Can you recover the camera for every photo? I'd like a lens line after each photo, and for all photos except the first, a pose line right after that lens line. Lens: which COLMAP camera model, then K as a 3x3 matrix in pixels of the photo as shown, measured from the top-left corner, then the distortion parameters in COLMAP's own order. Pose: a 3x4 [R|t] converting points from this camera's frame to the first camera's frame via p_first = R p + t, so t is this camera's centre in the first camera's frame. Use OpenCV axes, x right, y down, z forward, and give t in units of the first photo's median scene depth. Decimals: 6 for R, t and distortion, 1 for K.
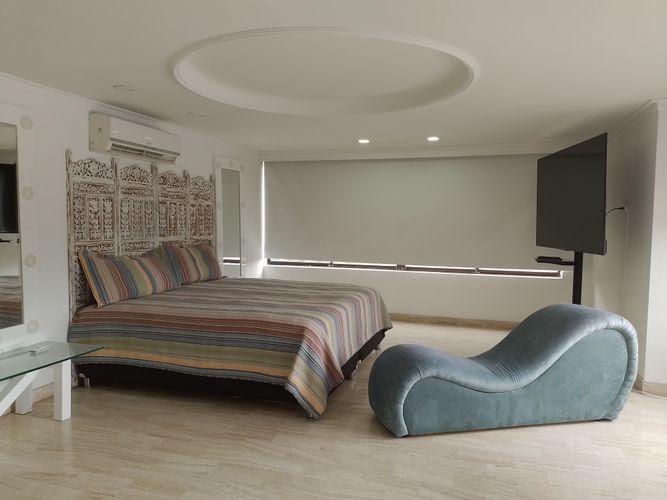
lens RADIAL K [[494.5, 0, 339.0], [0, 494.5, 247.8], [0, 0, 1]] dist [0.083544, -0.035005]
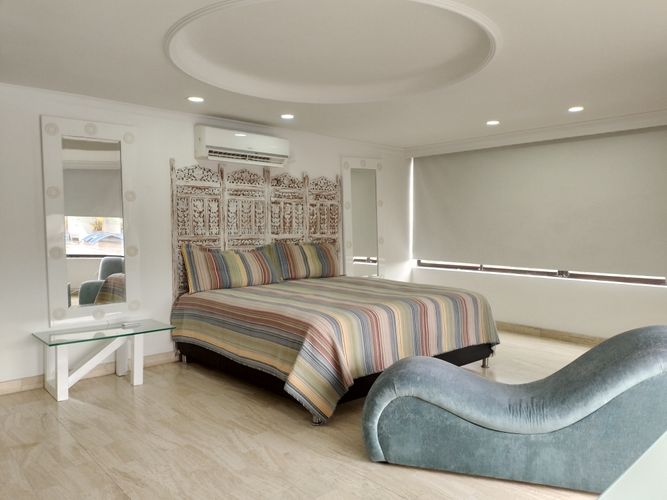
lens RADIAL K [[494.5, 0, 331.9], [0, 494.5, 252.3], [0, 0, 1]] dist [0.083544, -0.035005]
pose [[0.869680, 0.013724, -0.493425, 0.348005], [-0.015980, 0.999872, -0.000355, 0.018330], [0.493357, 0.008194, 0.869788, 0.164002]]
